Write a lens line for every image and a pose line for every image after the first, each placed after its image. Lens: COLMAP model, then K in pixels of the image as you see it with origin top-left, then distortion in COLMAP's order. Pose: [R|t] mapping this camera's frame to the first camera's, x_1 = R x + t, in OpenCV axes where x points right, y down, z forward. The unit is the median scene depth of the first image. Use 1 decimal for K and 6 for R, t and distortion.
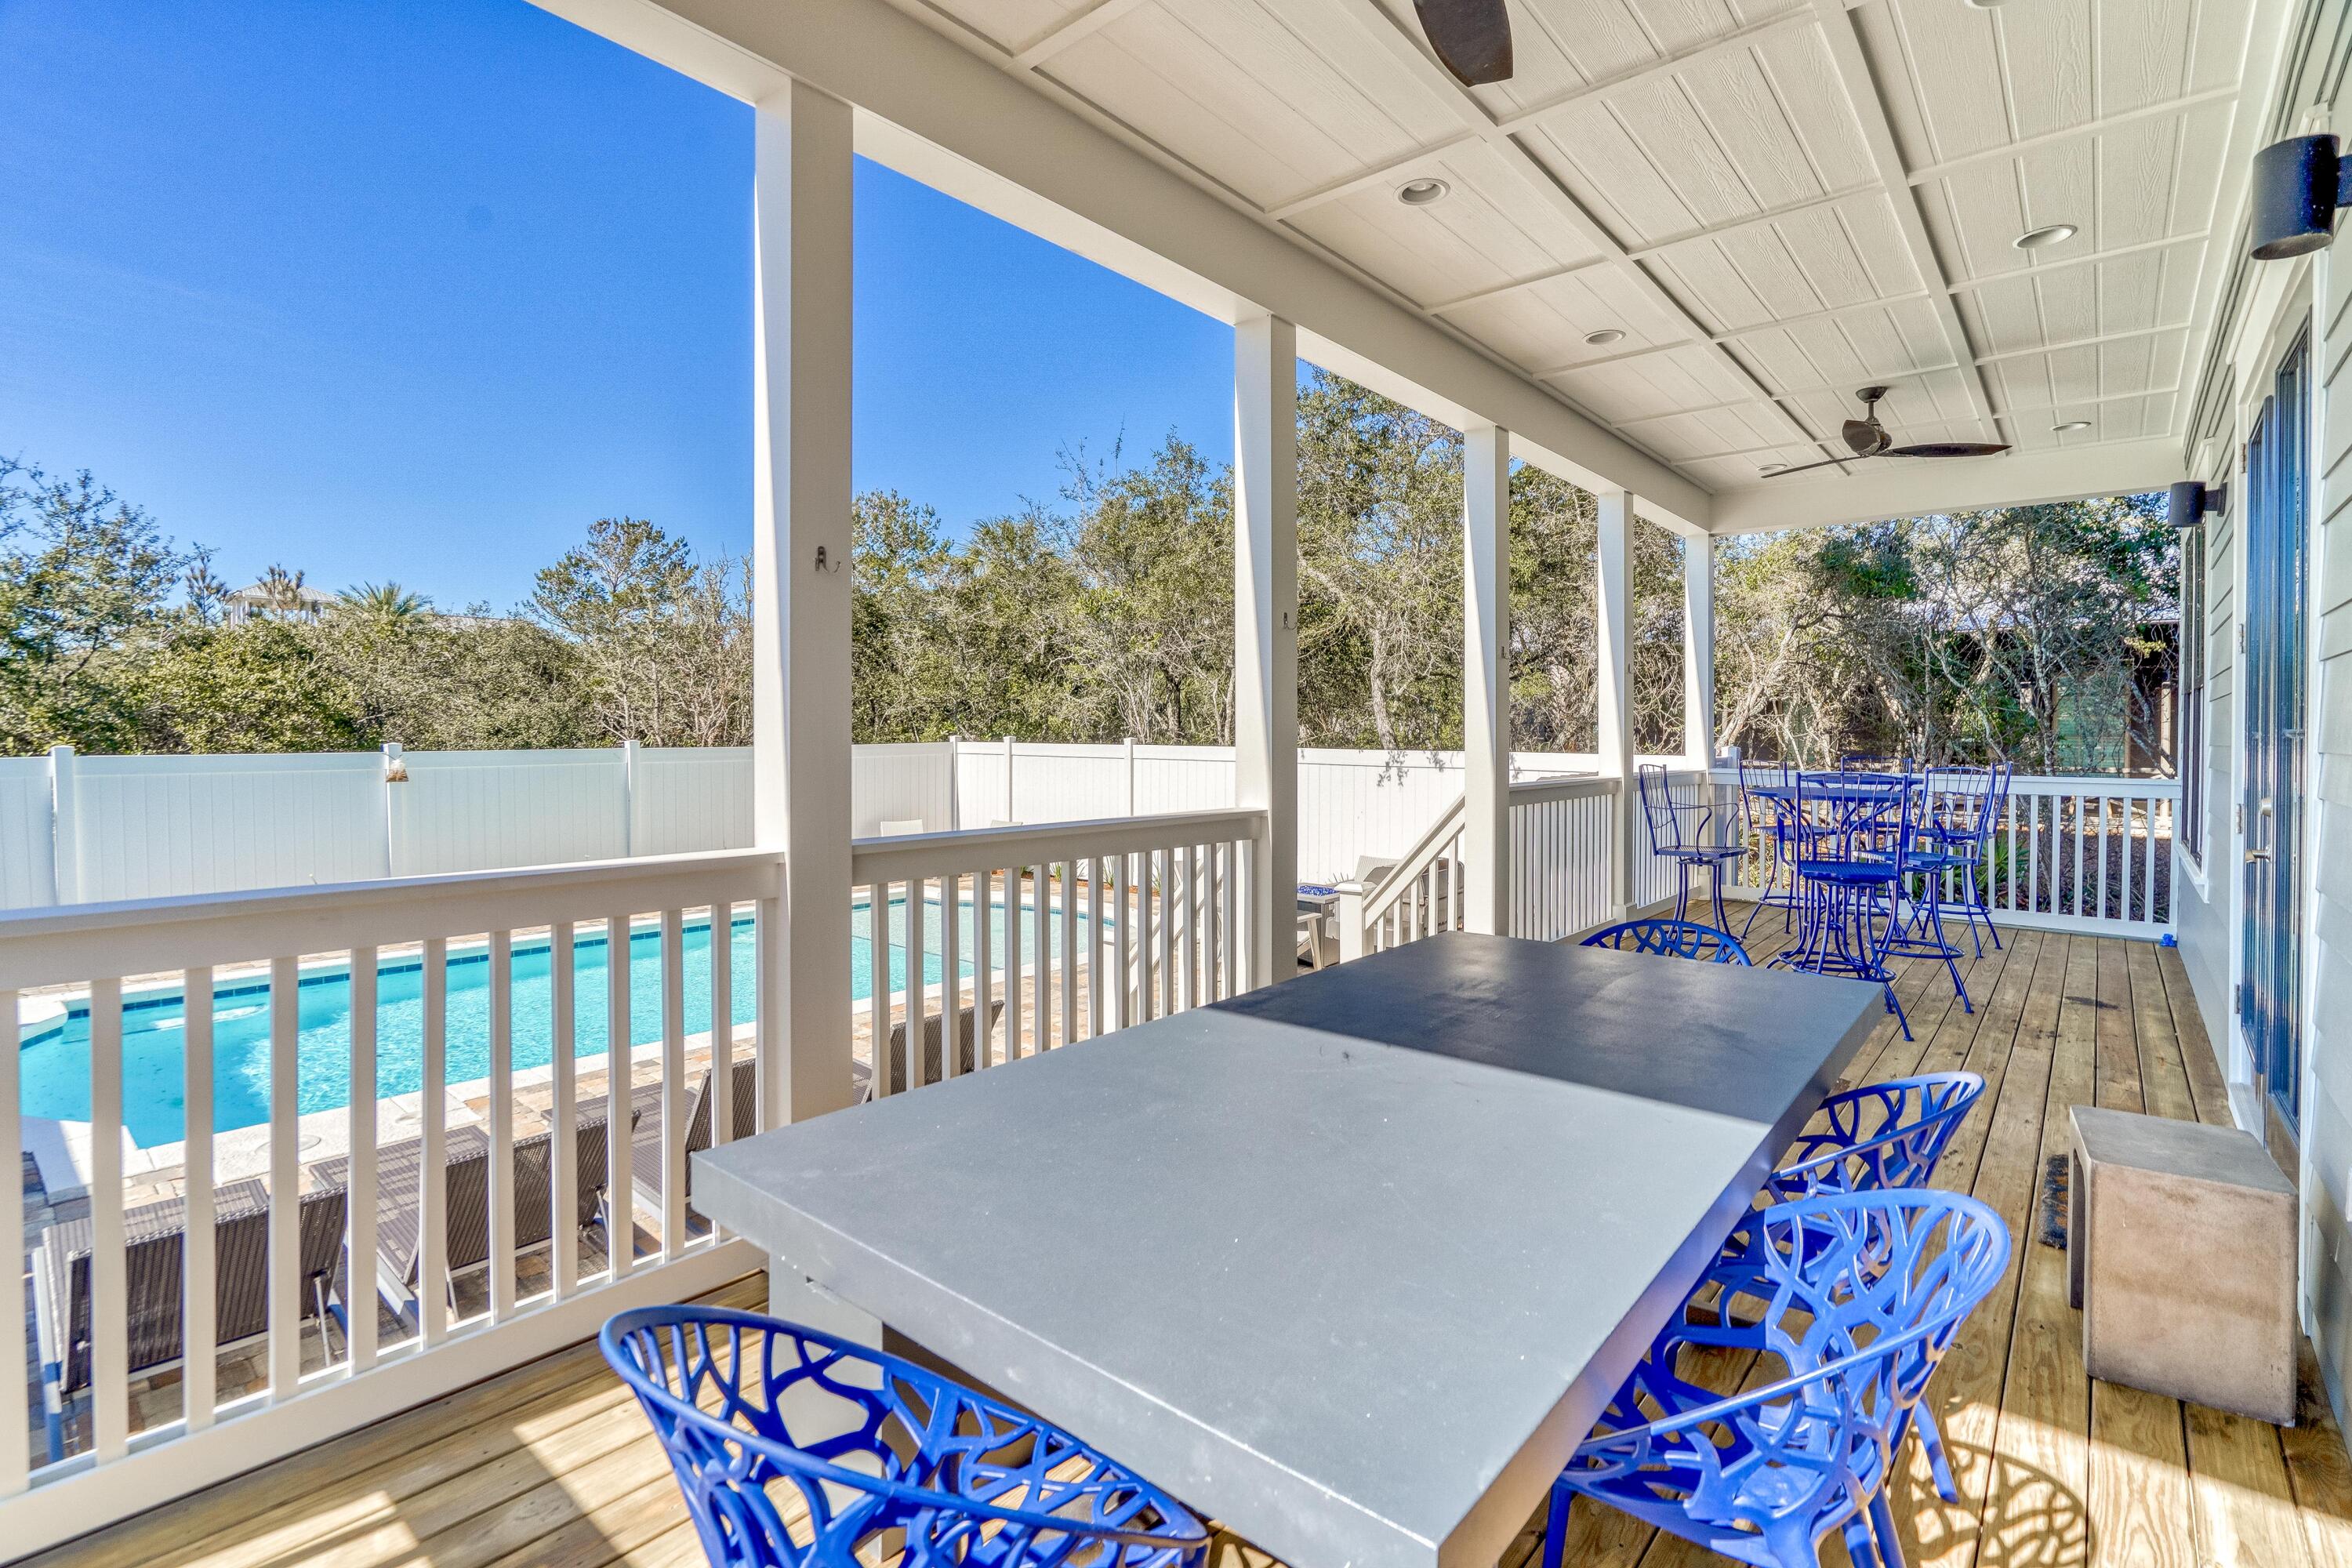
lens RADIAL K [[1091.3, 0, 1170.8], [0, 1091.3, 750.2], [0, 0, 1]] dist [-0.000245, 0.000129]
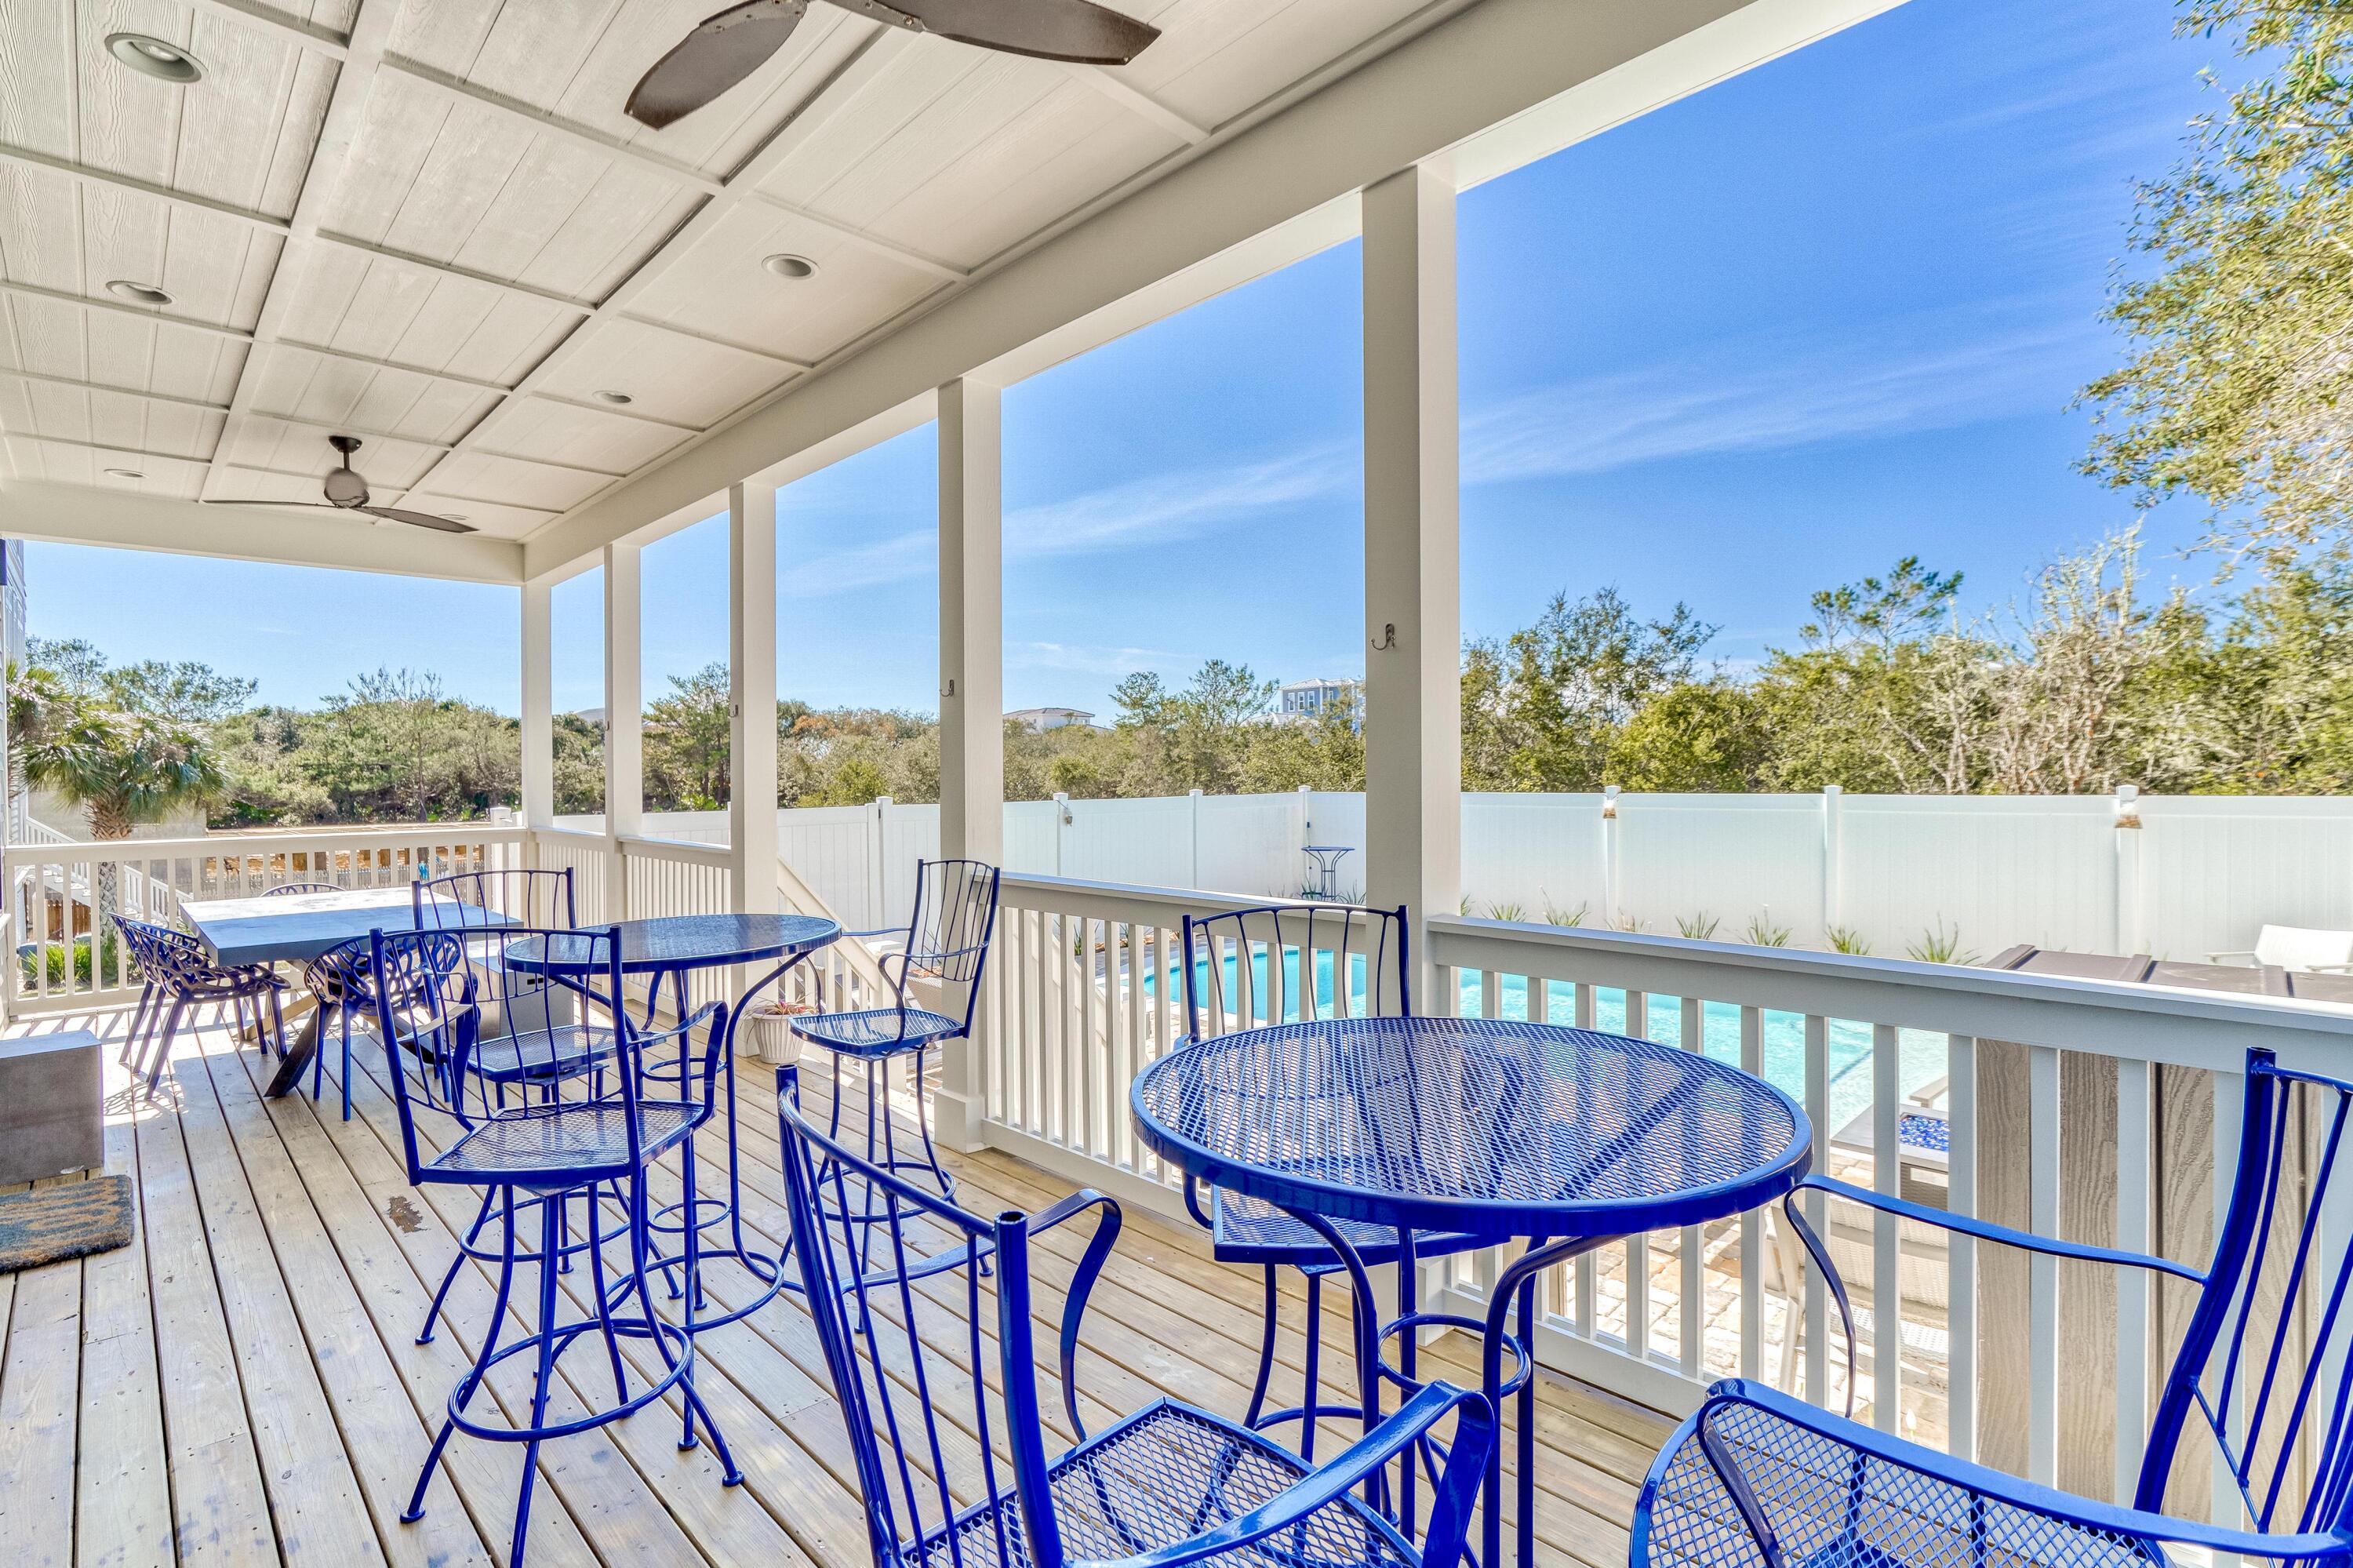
lens RADIAL K [[1088.7, 0, 1176.5], [0, 1088.7, 784.0], [0, 0, 1]] dist [0.000236, 0.000080]
pose [[-0.082540, 0.007459, -0.996560, 0.298298], [-0.010687, 0.999908, 0.008369, -0.007609], [0.996530, 0.011341, -0.082452, 0.351758]]
